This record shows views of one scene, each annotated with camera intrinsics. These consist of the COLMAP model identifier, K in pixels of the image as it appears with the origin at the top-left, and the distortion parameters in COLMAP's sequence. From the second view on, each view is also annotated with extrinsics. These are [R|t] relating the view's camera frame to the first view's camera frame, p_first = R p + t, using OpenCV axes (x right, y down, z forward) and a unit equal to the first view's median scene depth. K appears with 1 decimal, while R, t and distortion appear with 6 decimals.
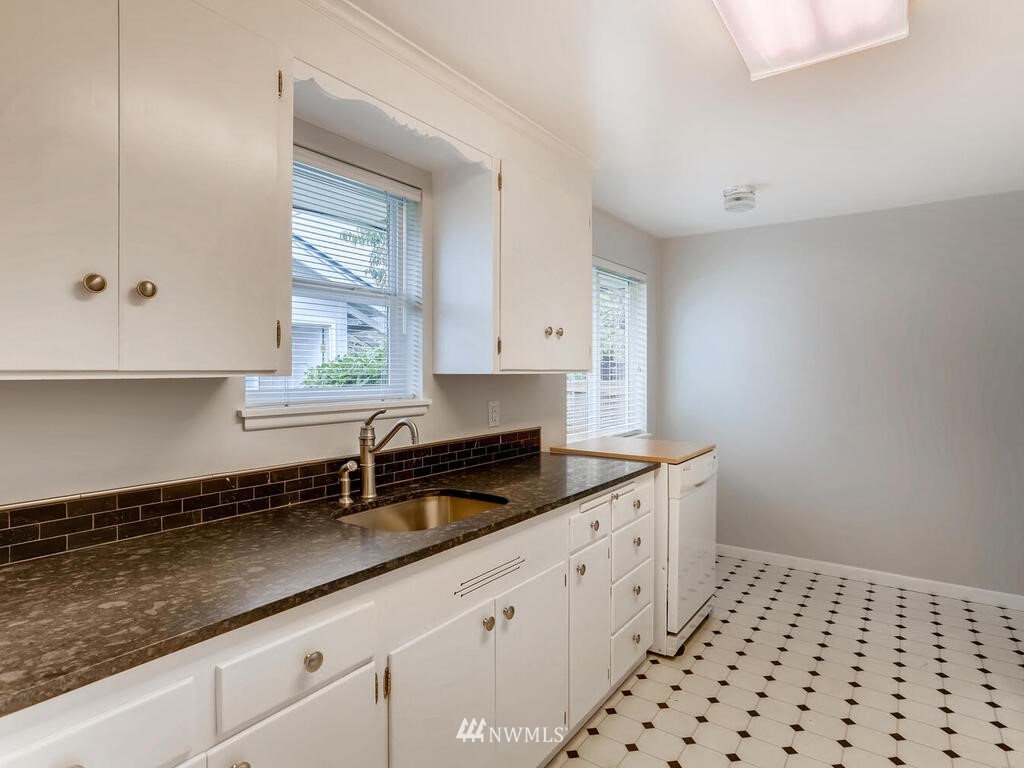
lens RADIAL K [[588.5, 0, 506.4], [0, 588.5, 382.0], [0, 0, 1]] dist [-0.002029, 0.001032]
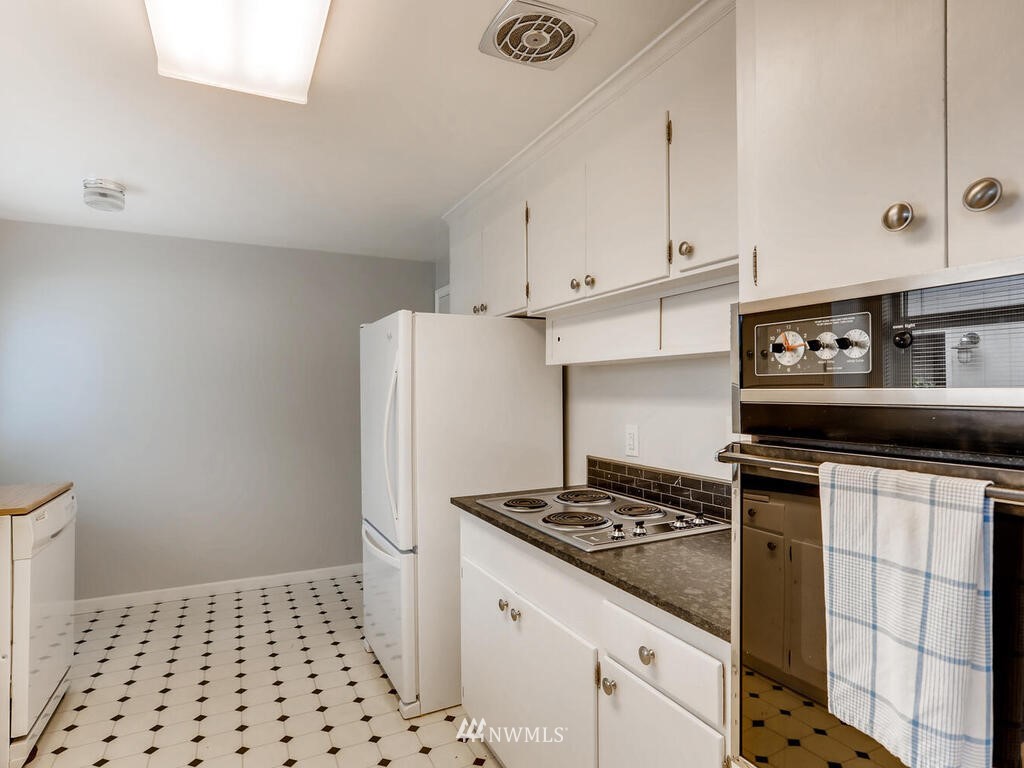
lens RADIAL K [[584.1, 0, 511.5], [0, 584.1, 399.9], [0, 0, 1]] dist [0.002778, 0.015342]
pose [[0.466708, -0.013559, 0.884308, -0.088275], [0.019487, 0.999797, 0.005045, -0.001845], [-0.884197, 0.014878, 0.466878, 0.063421]]
